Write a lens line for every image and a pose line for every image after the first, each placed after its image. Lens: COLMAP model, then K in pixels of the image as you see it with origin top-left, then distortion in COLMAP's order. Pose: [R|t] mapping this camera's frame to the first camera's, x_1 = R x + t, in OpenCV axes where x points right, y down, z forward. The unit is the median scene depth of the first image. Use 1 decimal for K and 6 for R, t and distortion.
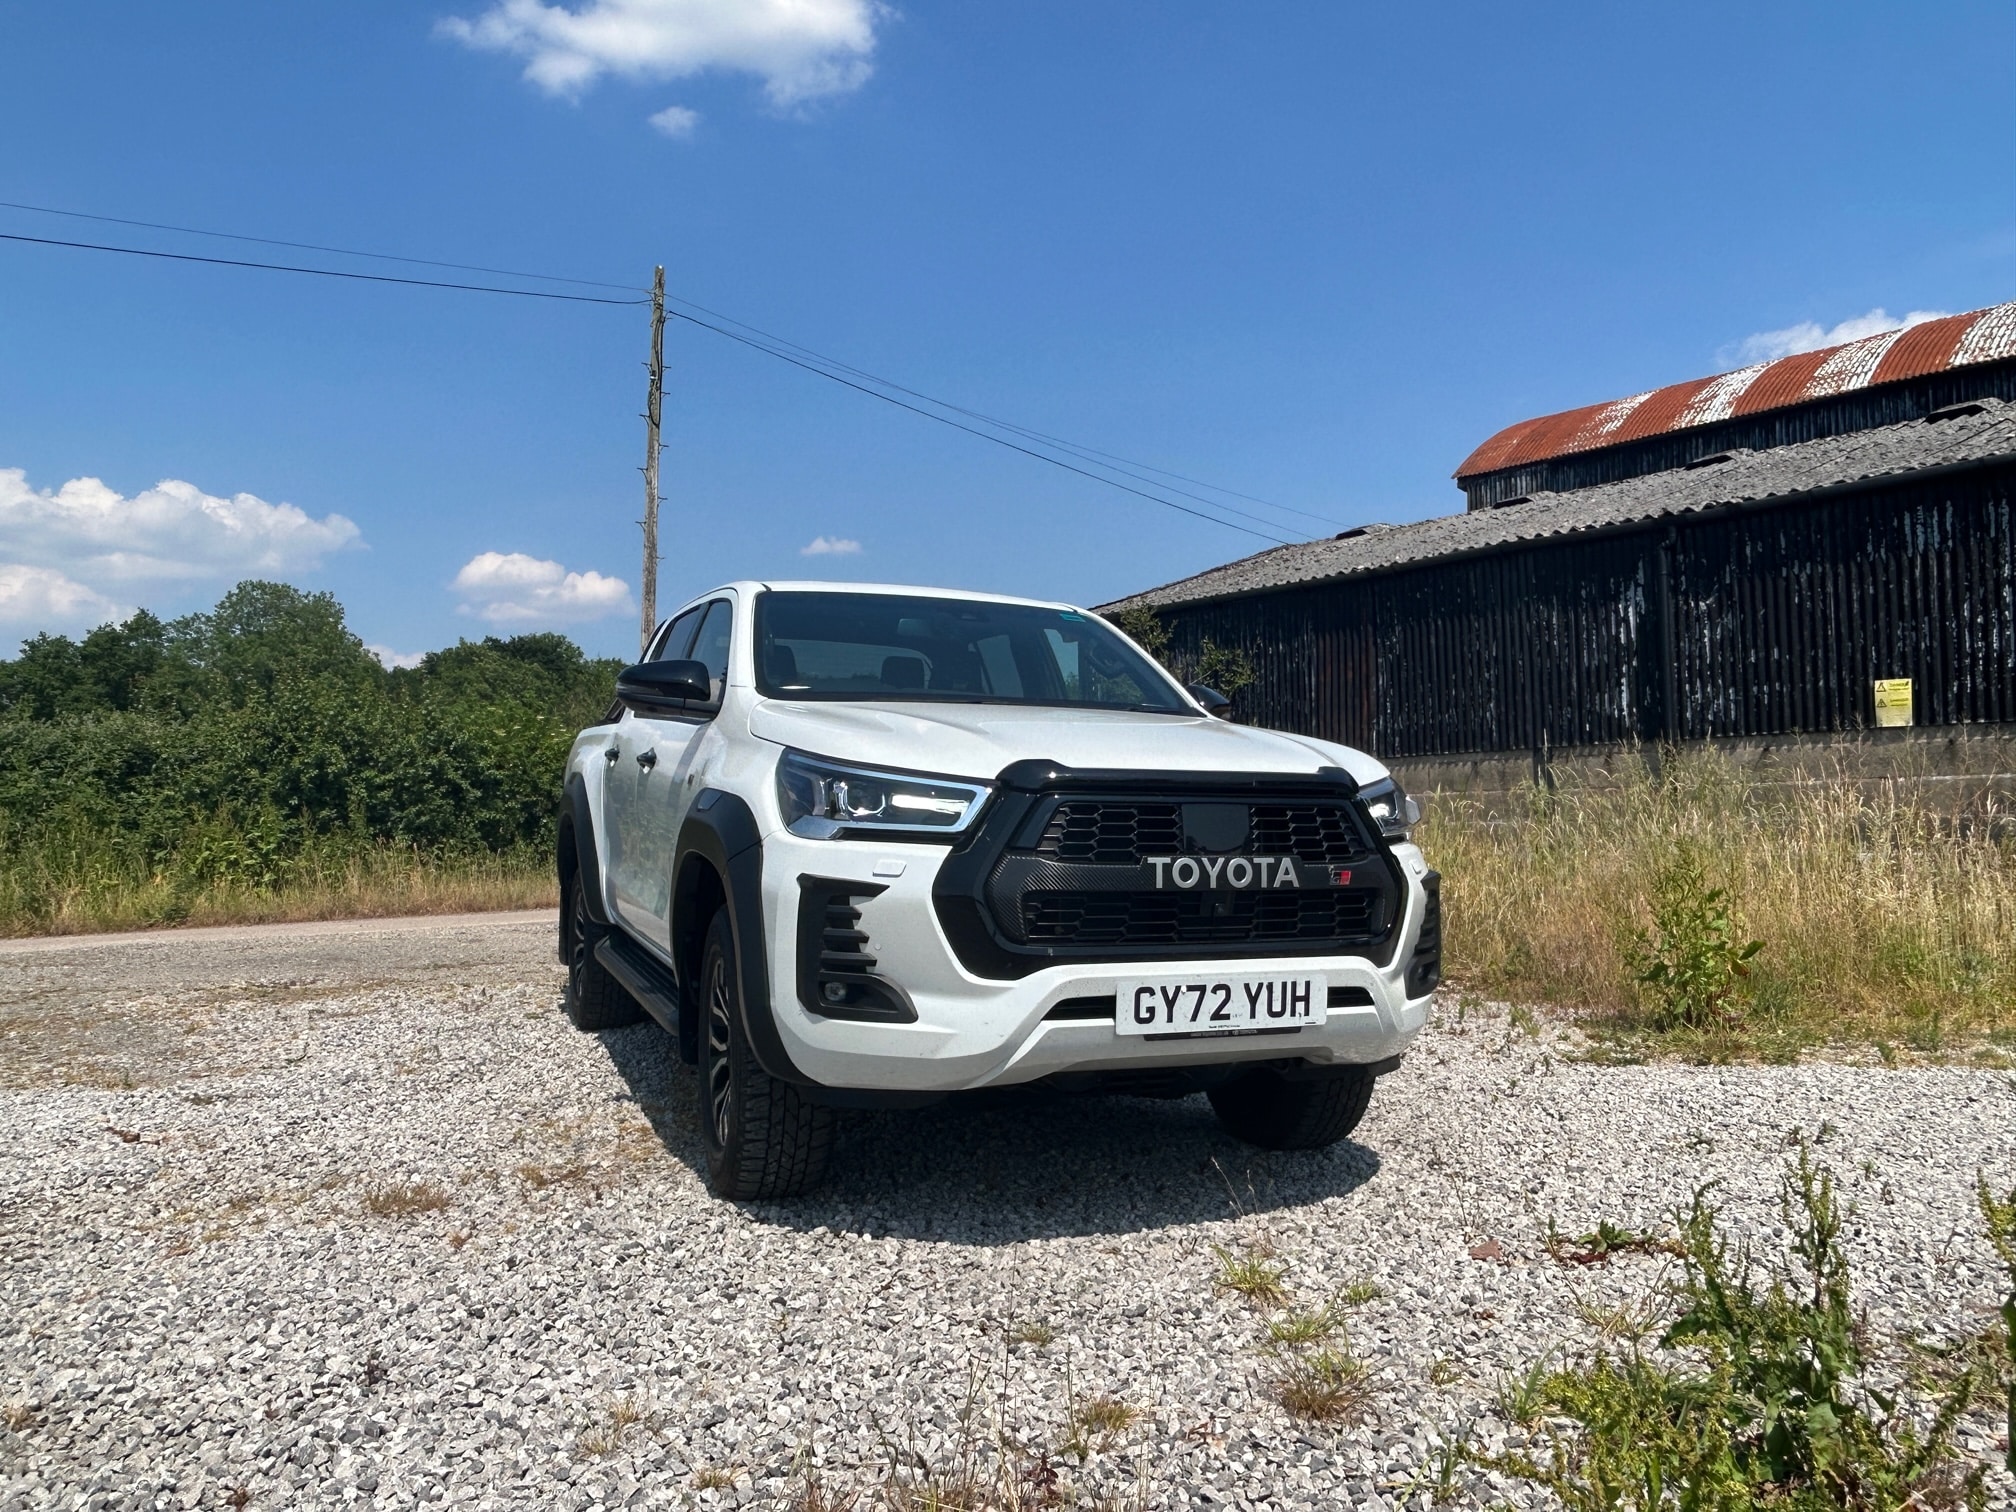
lens RADIAL K [[1487.0, 0, 986.9], [0, 1487.0, 790.5], [0, 0, 1]] dist [0.011079, -0.023622]
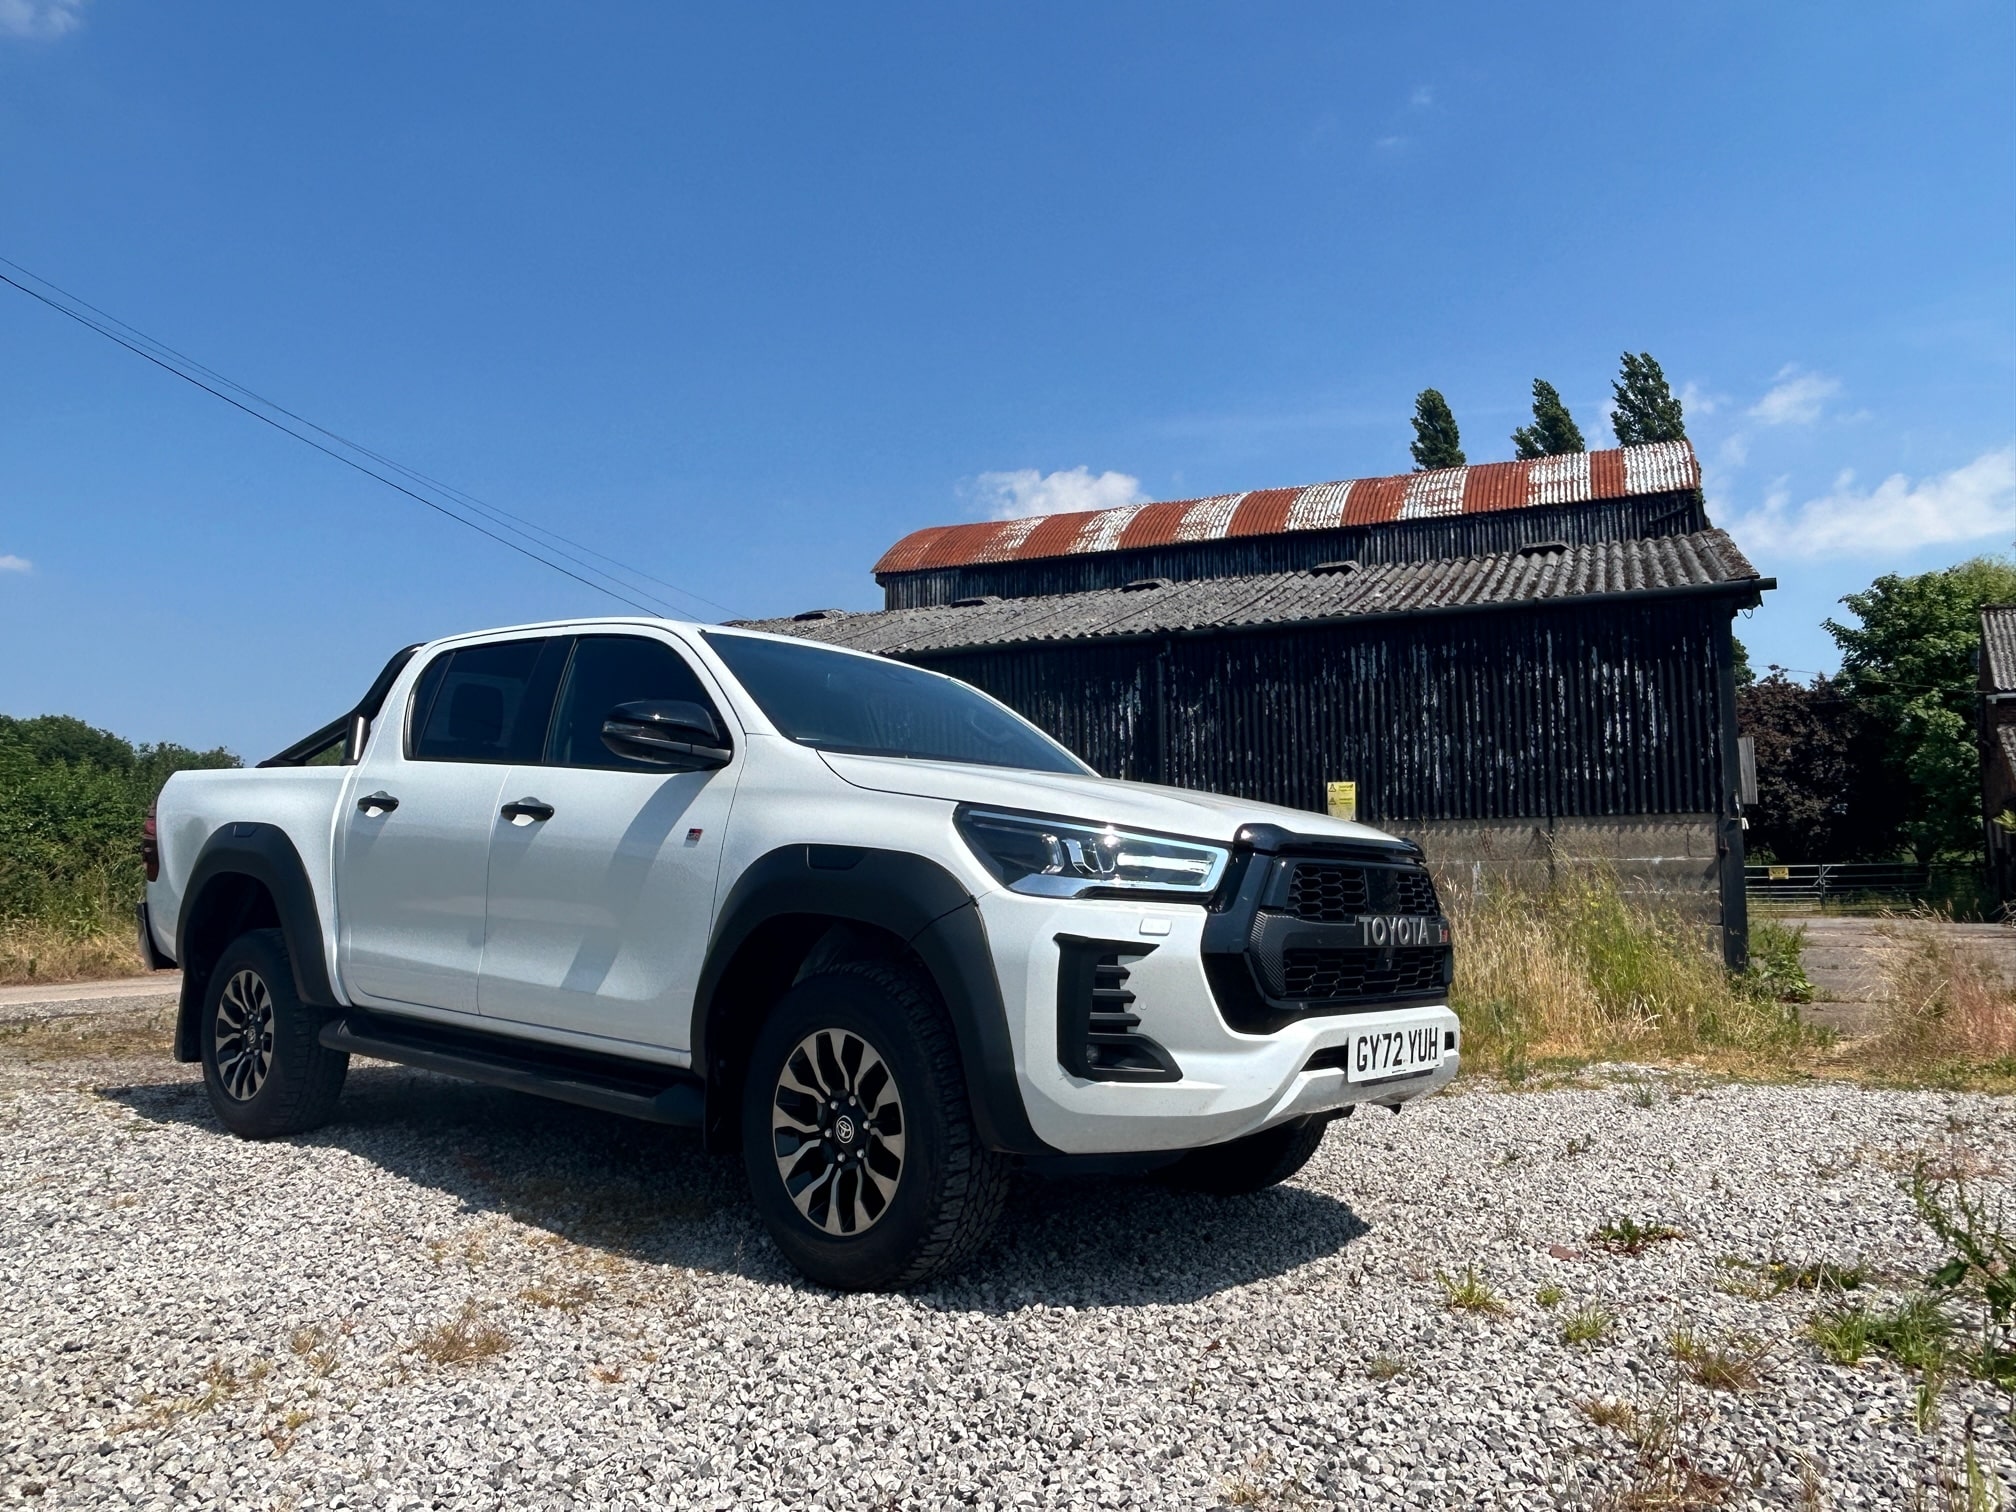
lens RADIAL K [[1487.0, 0, 1021.8], [0, 1487.0, 803.8], [0, 0, 1]] dist [0.011079, -0.023622]
pose [[0.877768, 0.038878, 0.477505, -0.203534], [-0.018393, 0.998702, -0.047502, 0.006084], [-0.478732, 0.032913, 0.877344, 0.052742]]
